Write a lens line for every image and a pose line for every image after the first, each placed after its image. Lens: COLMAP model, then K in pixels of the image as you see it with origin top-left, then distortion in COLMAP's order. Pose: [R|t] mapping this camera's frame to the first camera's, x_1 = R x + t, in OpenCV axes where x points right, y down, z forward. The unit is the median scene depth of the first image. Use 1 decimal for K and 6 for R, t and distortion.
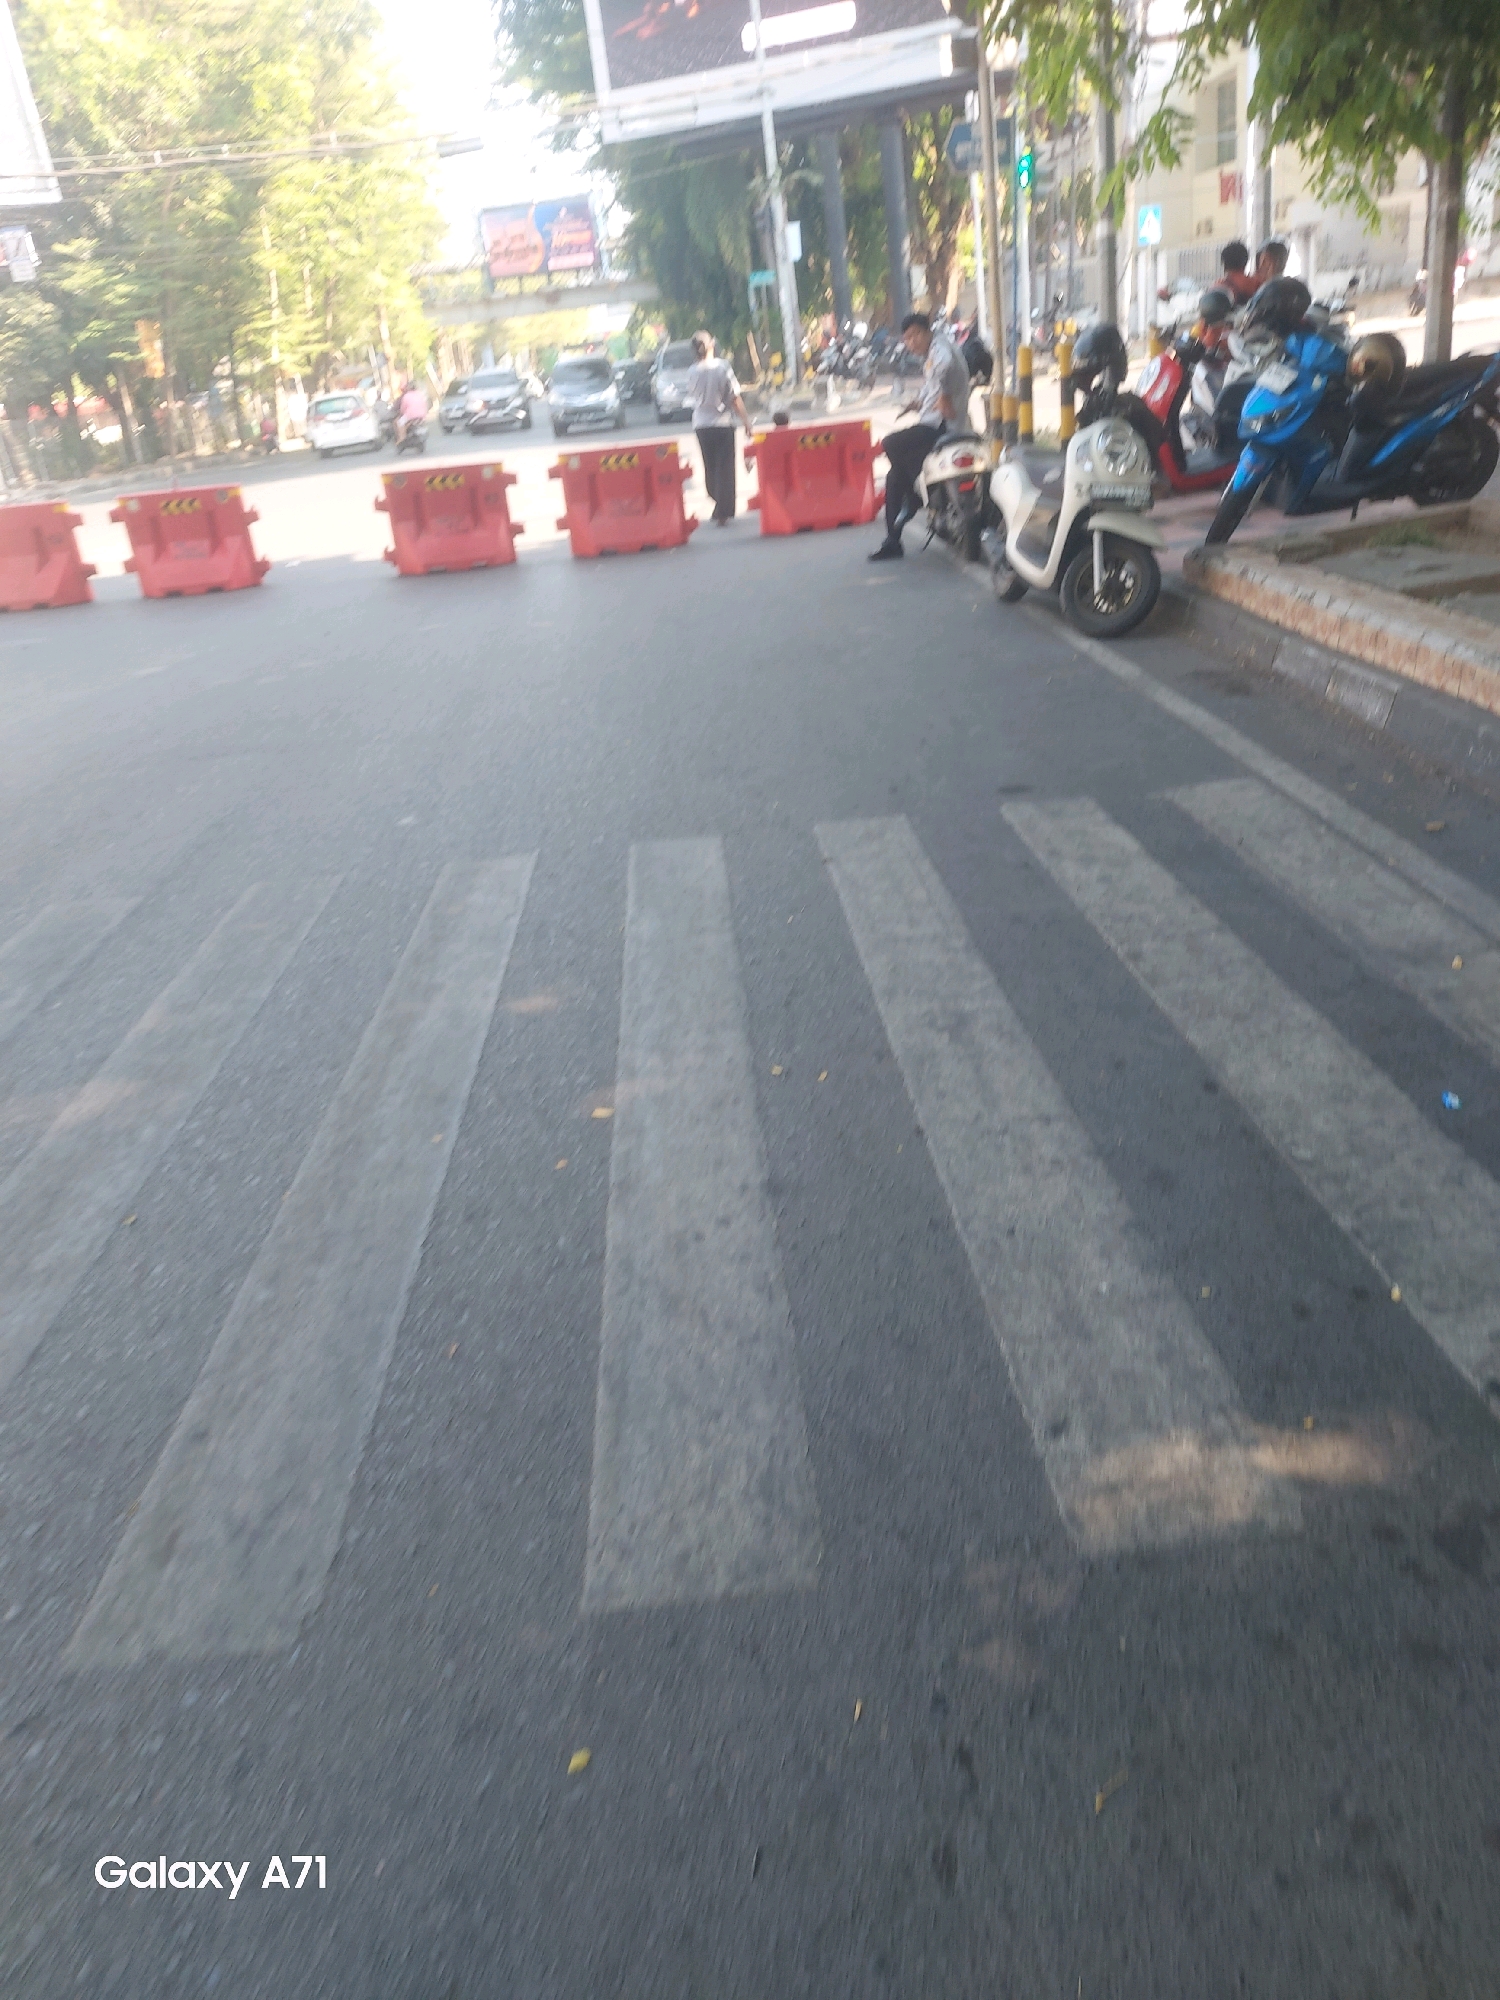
lens RADIAL K [[1604.4, 0, 750.0], [0, 1604.4, 1000.0], [0, 0, 1]] dist [0.102191, -0.138599]
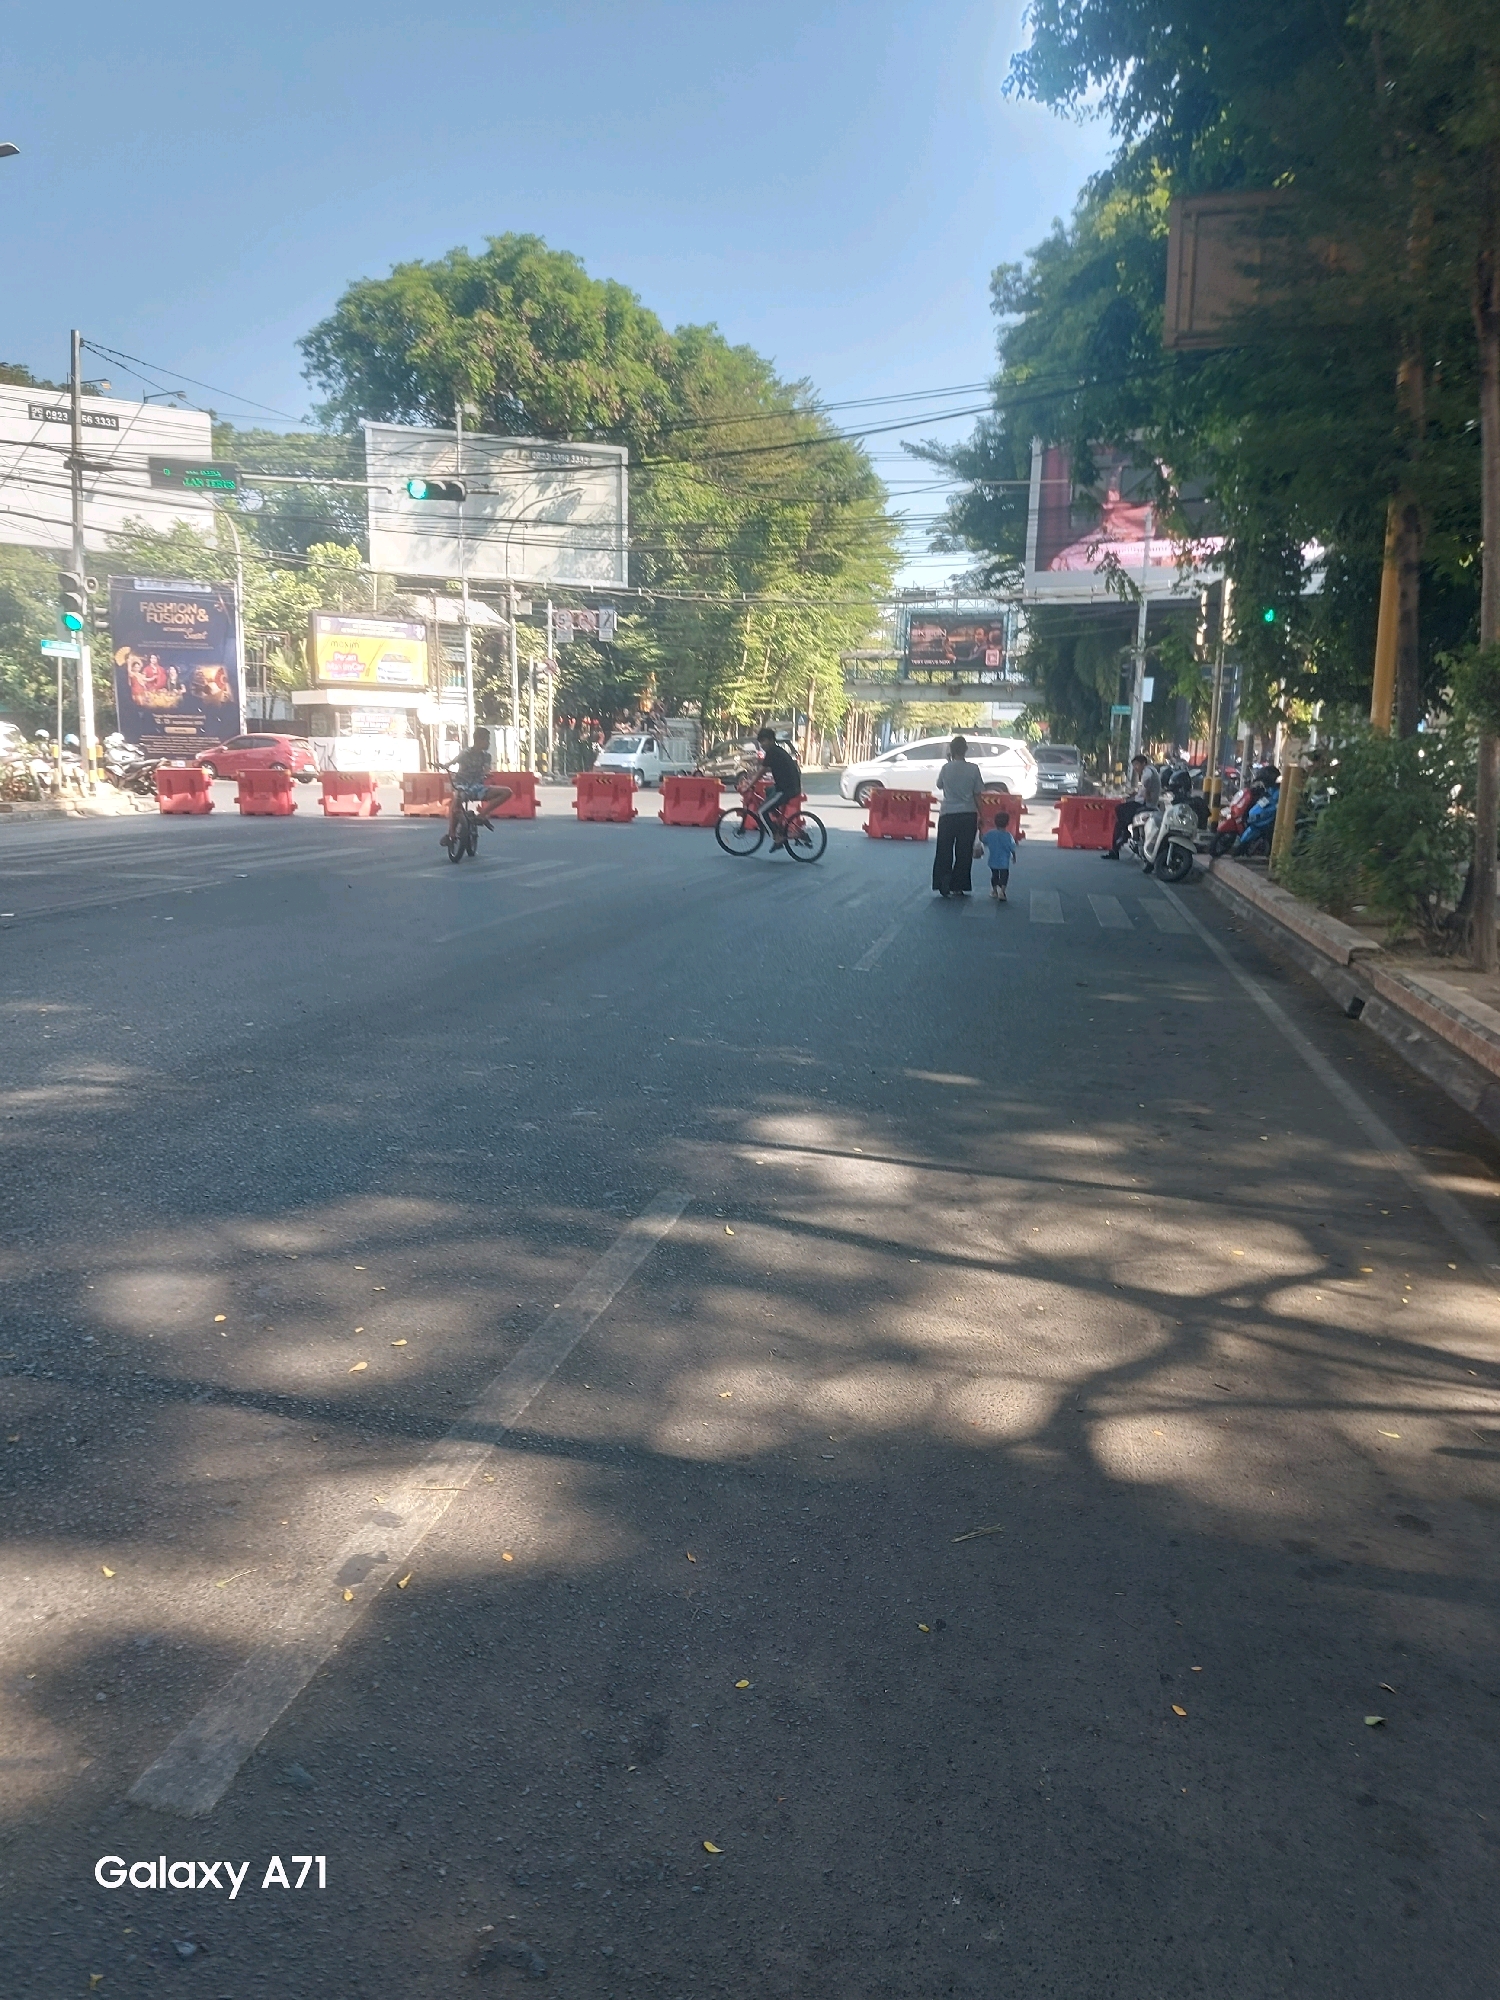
lens RADIAL K [[1604.4, 0, 750.0], [0, 1604.4, 1000.0], [0, 0, 1]] dist [0.102191, -0.138599]
pose [[0.963486, 0.178651, -0.199447, 0.011966], [-0.216900, 0.957498, -0.190135, 0.056551], [0.157002, 0.226453, 0.961285, -0.147057]]
